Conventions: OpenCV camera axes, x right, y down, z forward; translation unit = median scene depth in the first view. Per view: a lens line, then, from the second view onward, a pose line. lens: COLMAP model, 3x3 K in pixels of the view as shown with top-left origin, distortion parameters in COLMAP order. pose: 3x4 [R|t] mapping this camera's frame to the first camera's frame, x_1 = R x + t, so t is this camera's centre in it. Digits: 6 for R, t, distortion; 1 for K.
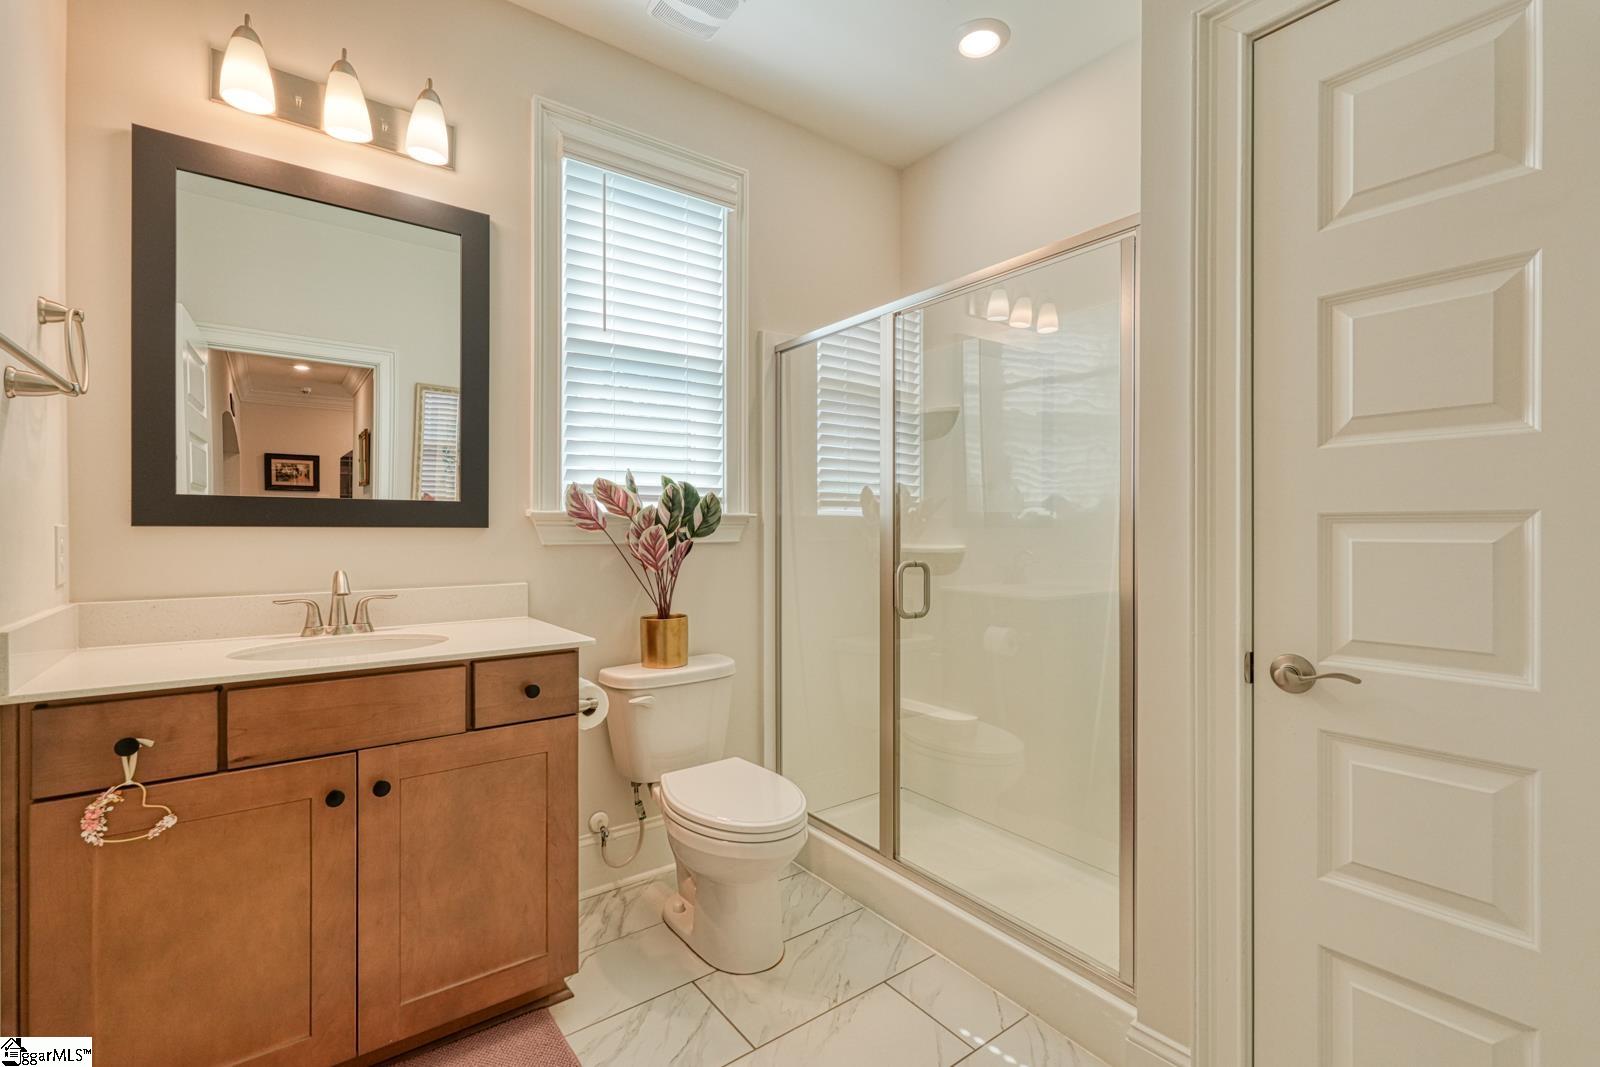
lens RADIAL K [[696.8, 0, 794.1], [0, 696.8, 531.9], [0, 0, 1]] dist [0.002001, -0.001284]
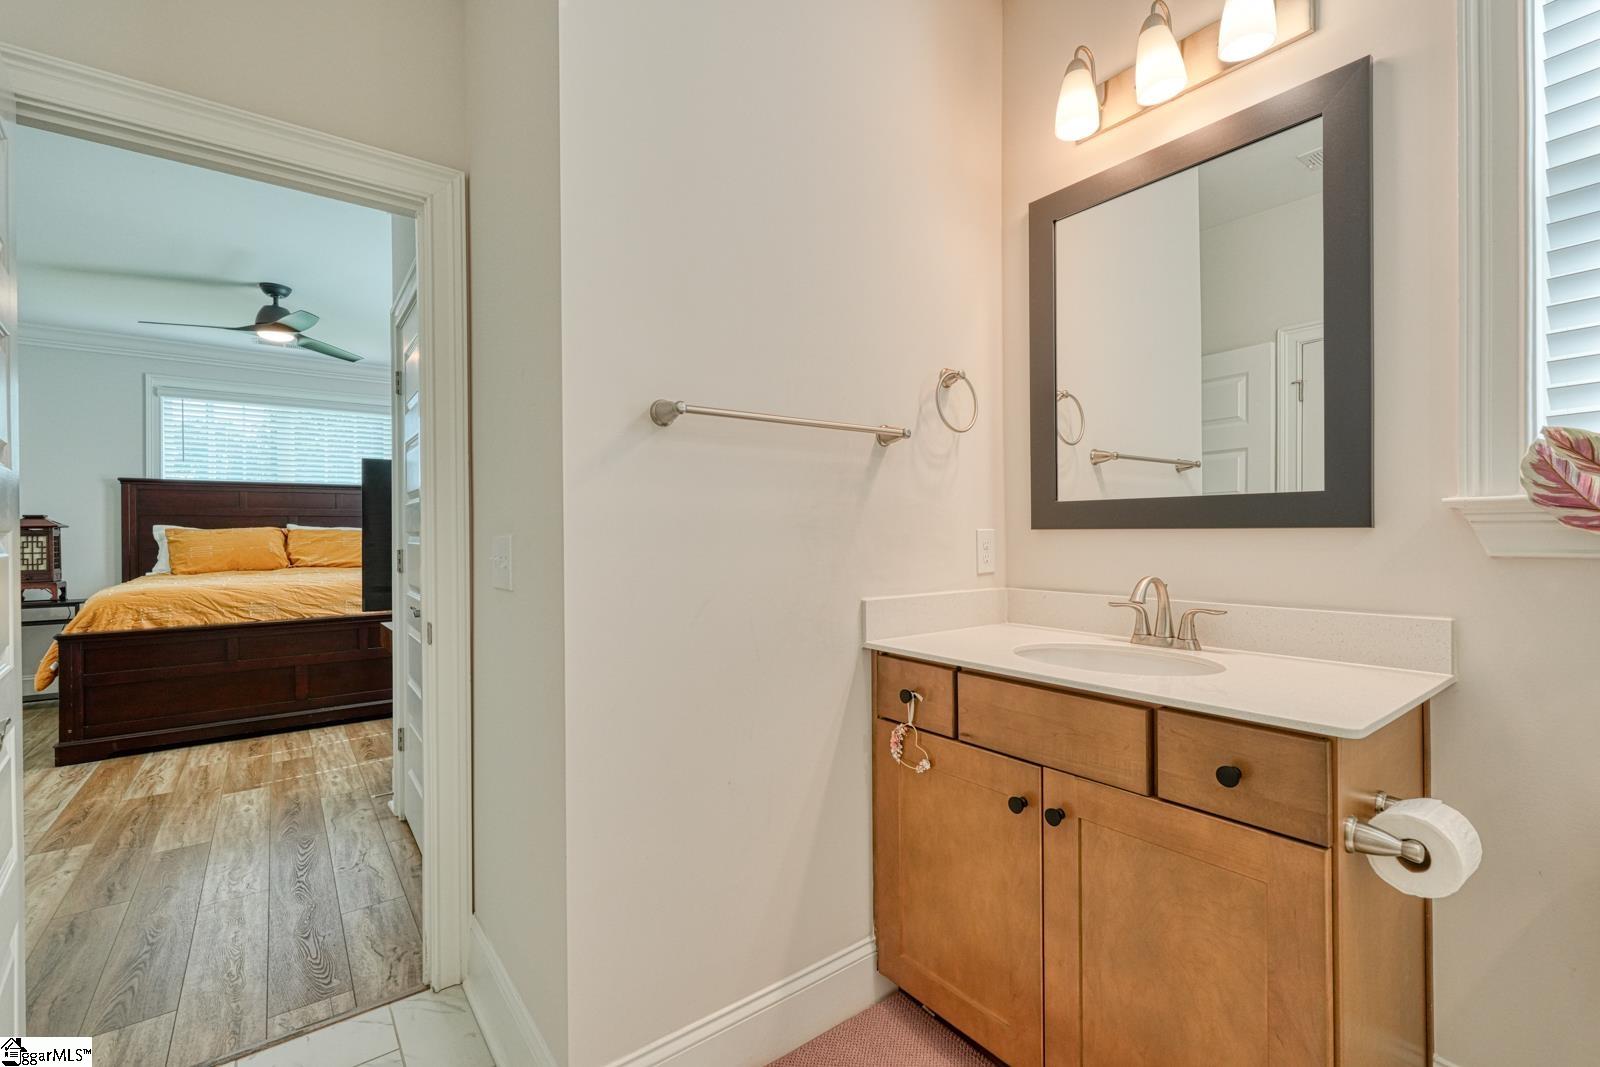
lens RADIAL K [[696.8, 0, 796.4], [0, 696.8, 532.3], [0, 0, 1]] dist [0.002001, -0.001284]
pose [[0.007845, -0.001300, -0.999968, 0.285359], [0.004240, 0.999990, -0.001267, -0.004122], [0.999960, -0.004230, 0.007850, 0.589963]]
